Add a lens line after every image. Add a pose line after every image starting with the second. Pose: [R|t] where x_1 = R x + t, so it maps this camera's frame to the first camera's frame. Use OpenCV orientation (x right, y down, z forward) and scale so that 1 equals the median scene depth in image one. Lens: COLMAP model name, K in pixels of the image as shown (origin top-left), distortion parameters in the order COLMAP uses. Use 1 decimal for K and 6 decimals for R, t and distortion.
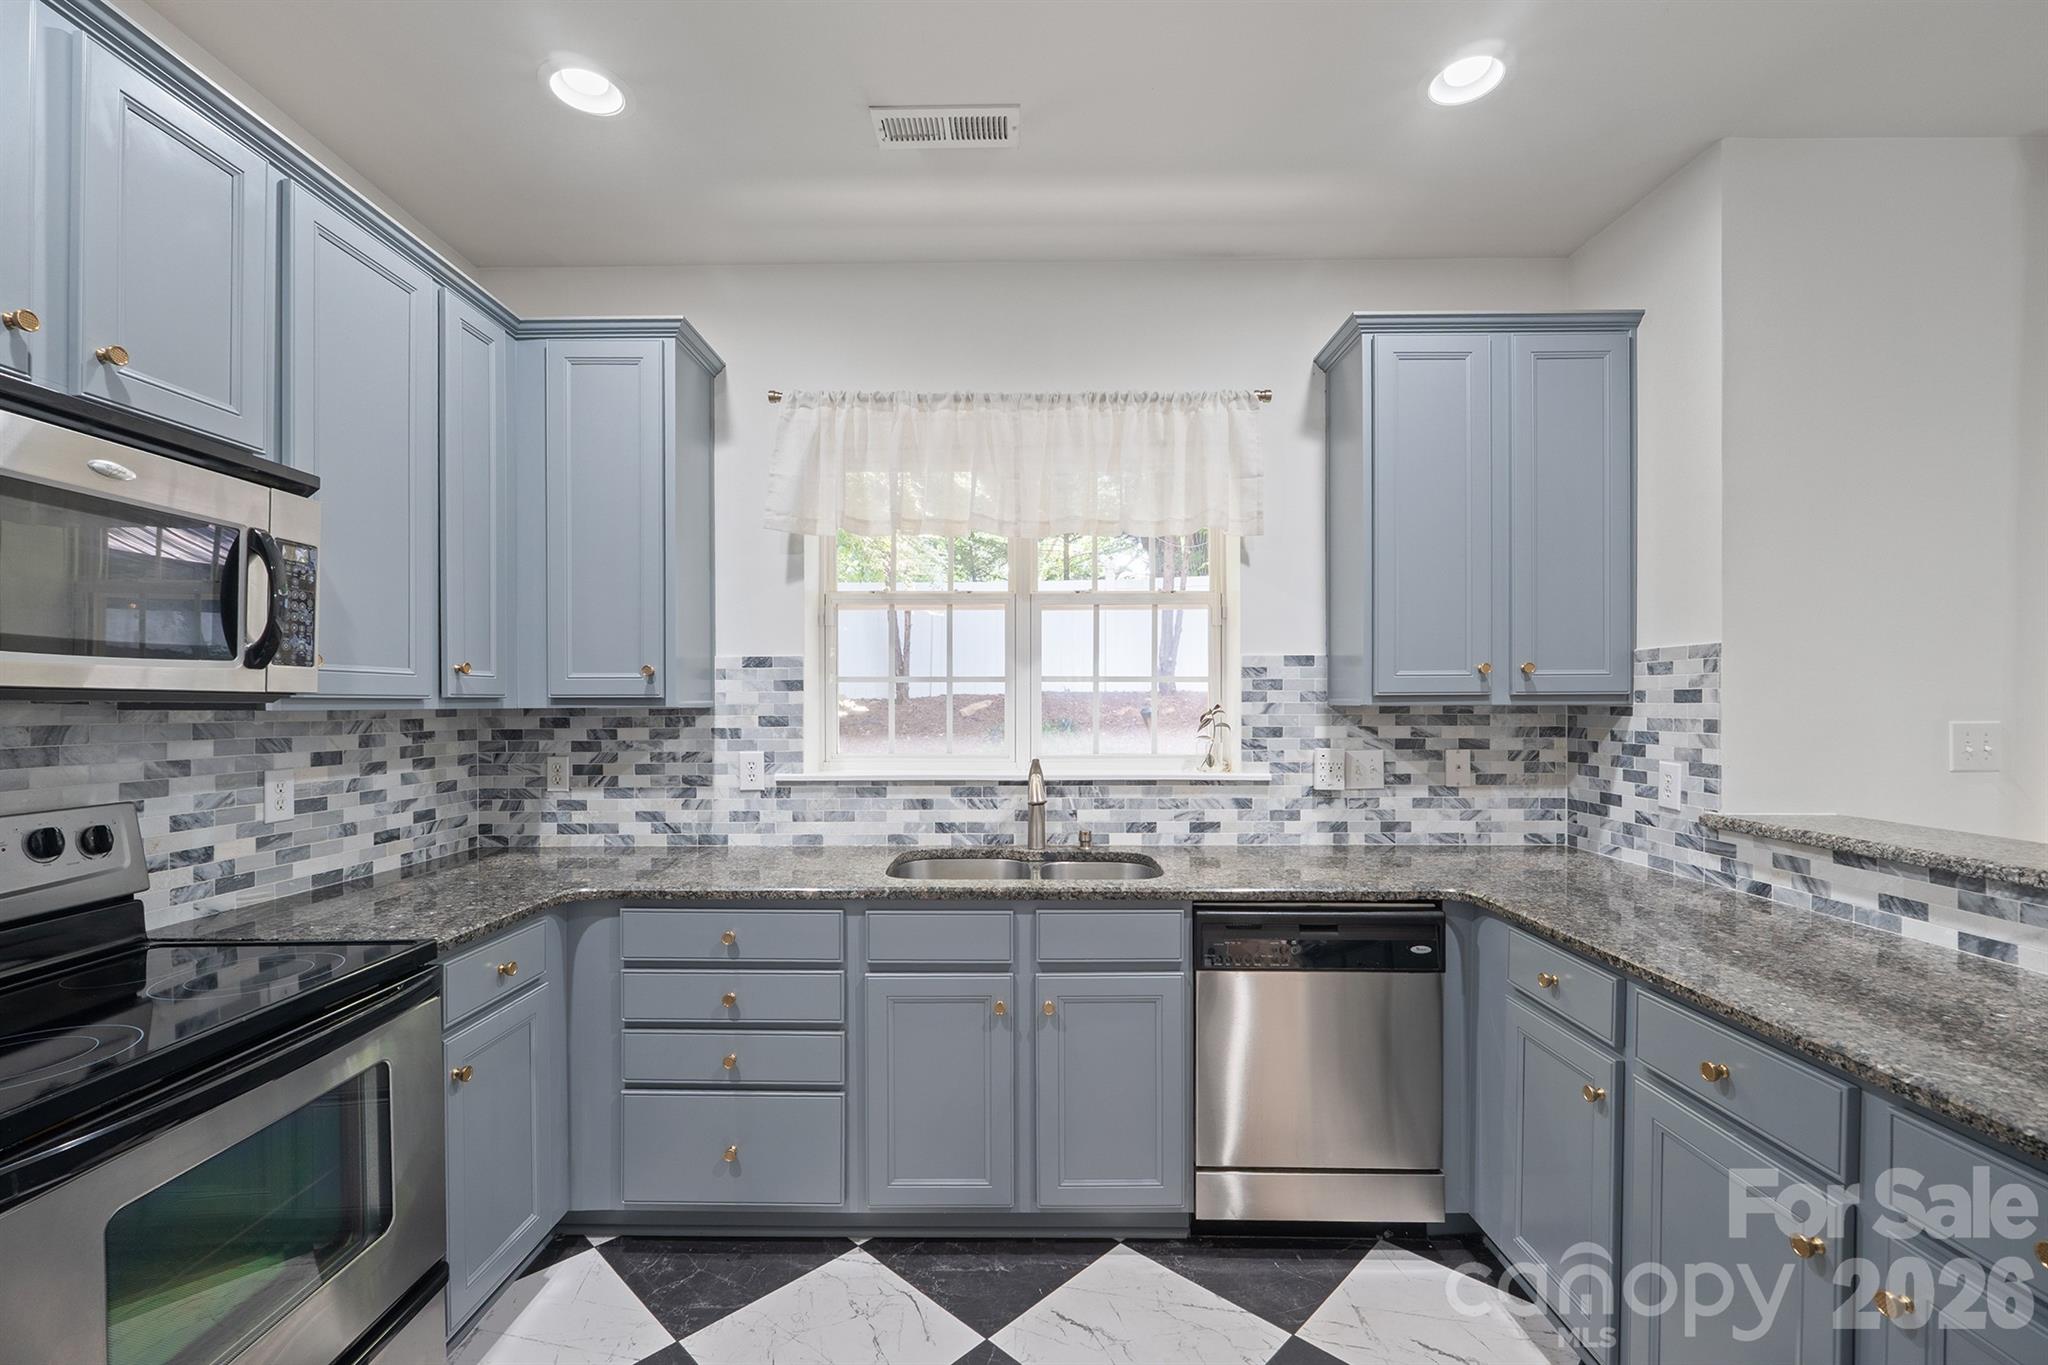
lens RADIAL K [[878.5, 0, 1018.7], [0, 878.5, 703.3], [0, 0, 1]] dist [-0.003549, -0.000127]
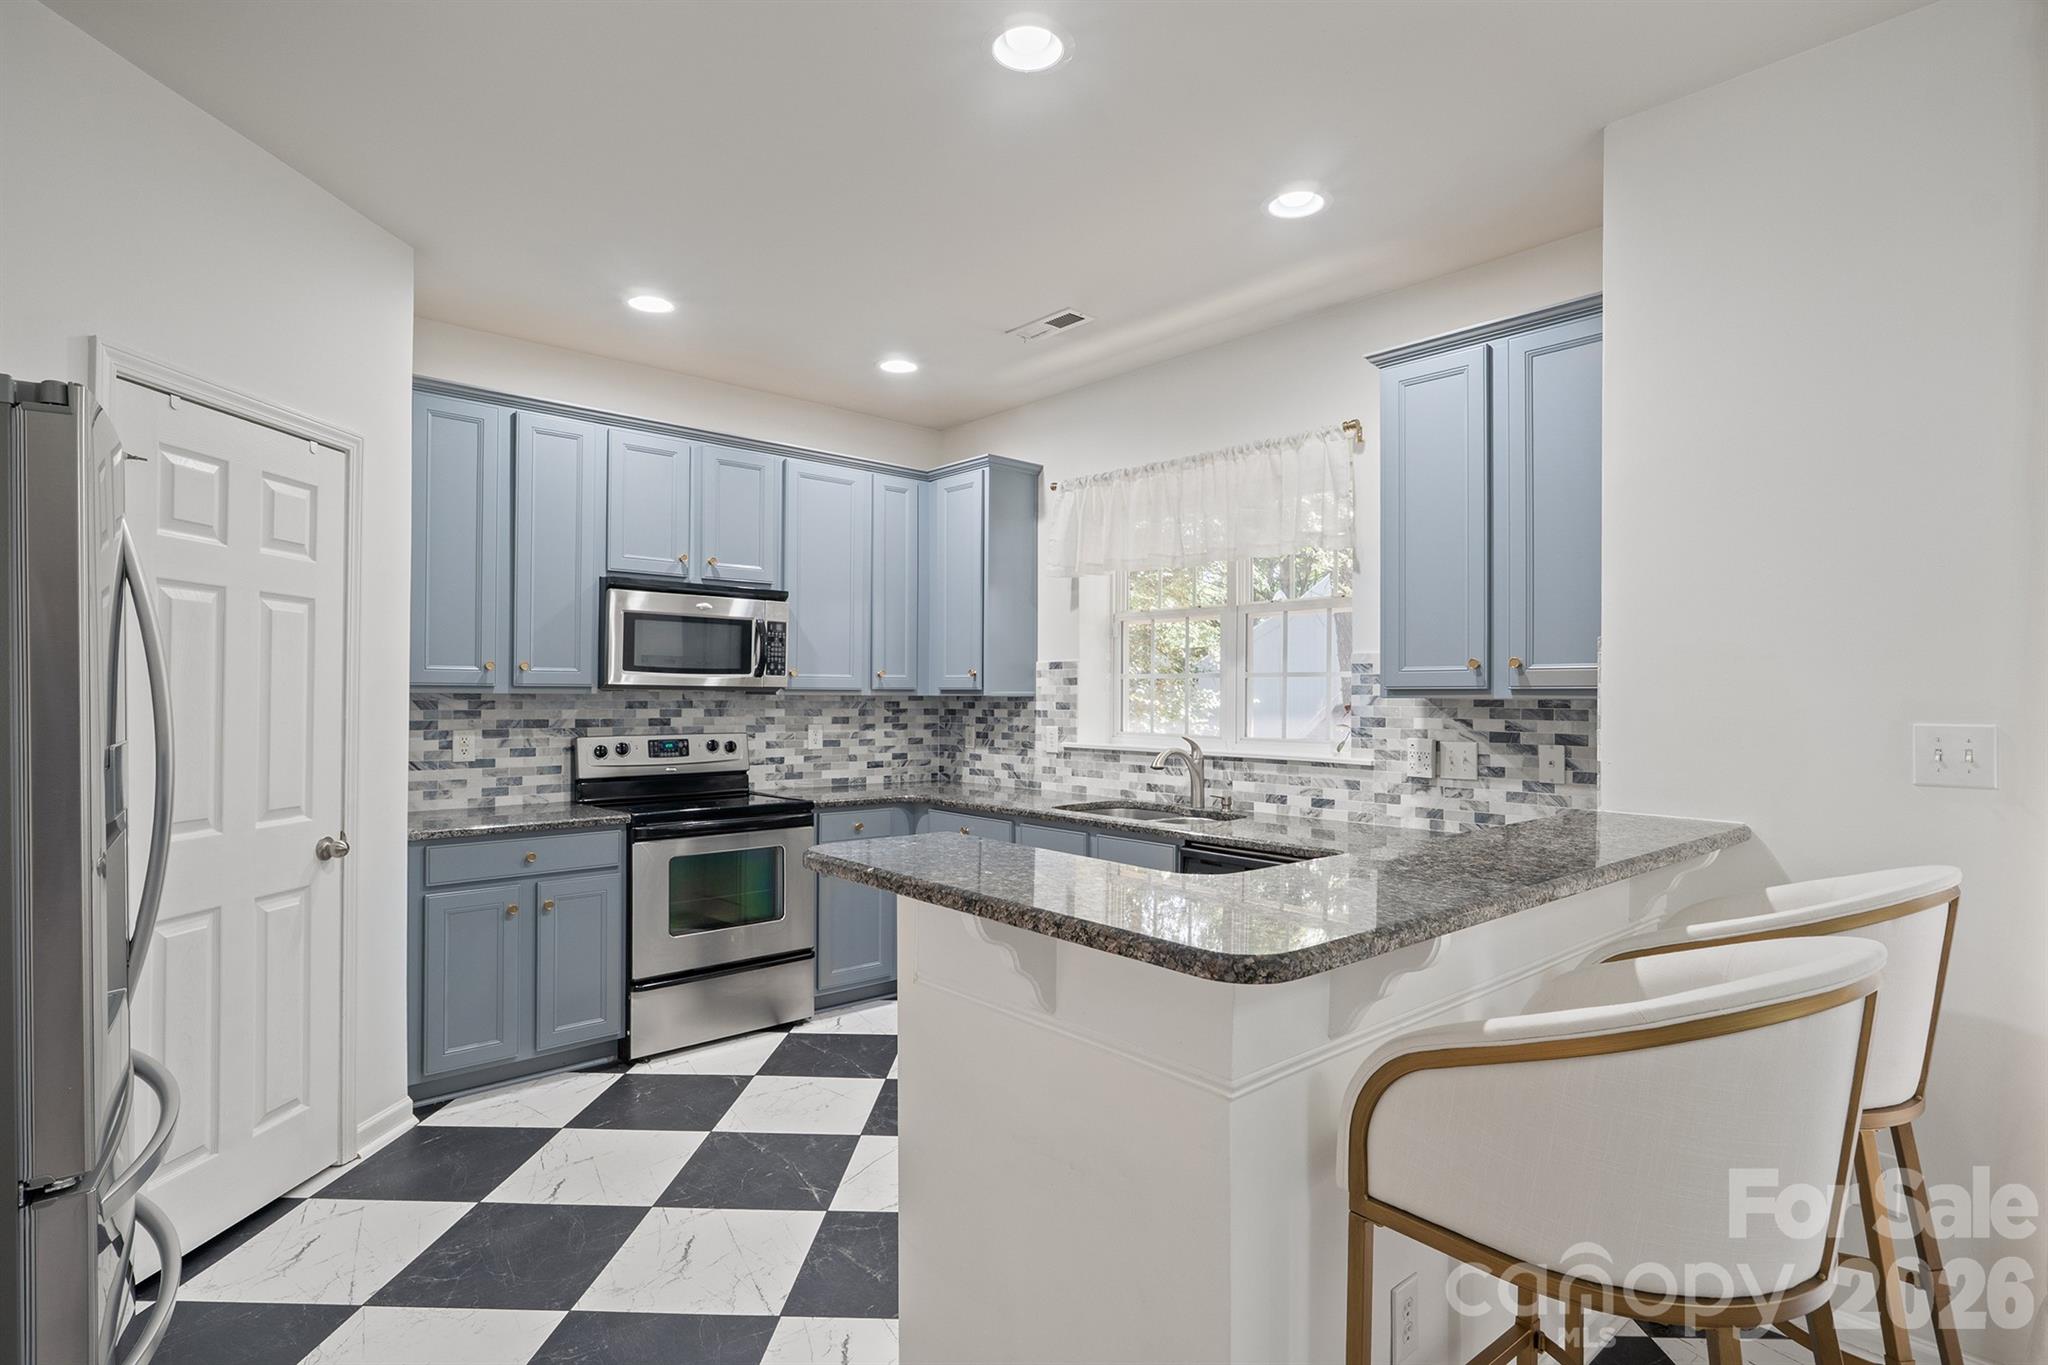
lens RADIAL K [[1038.6, 0, 1023.6], [0, 1038.6, 681.0], [0, 0, 1]] dist [0.001026, 0.000057]
pose [[0.673138, -0.003809, -0.739507, 0.956184], [-0.006823, 0.999912, -0.011362, -0.001128], [0.739485, 0.012694, 0.673053, -0.208244]]
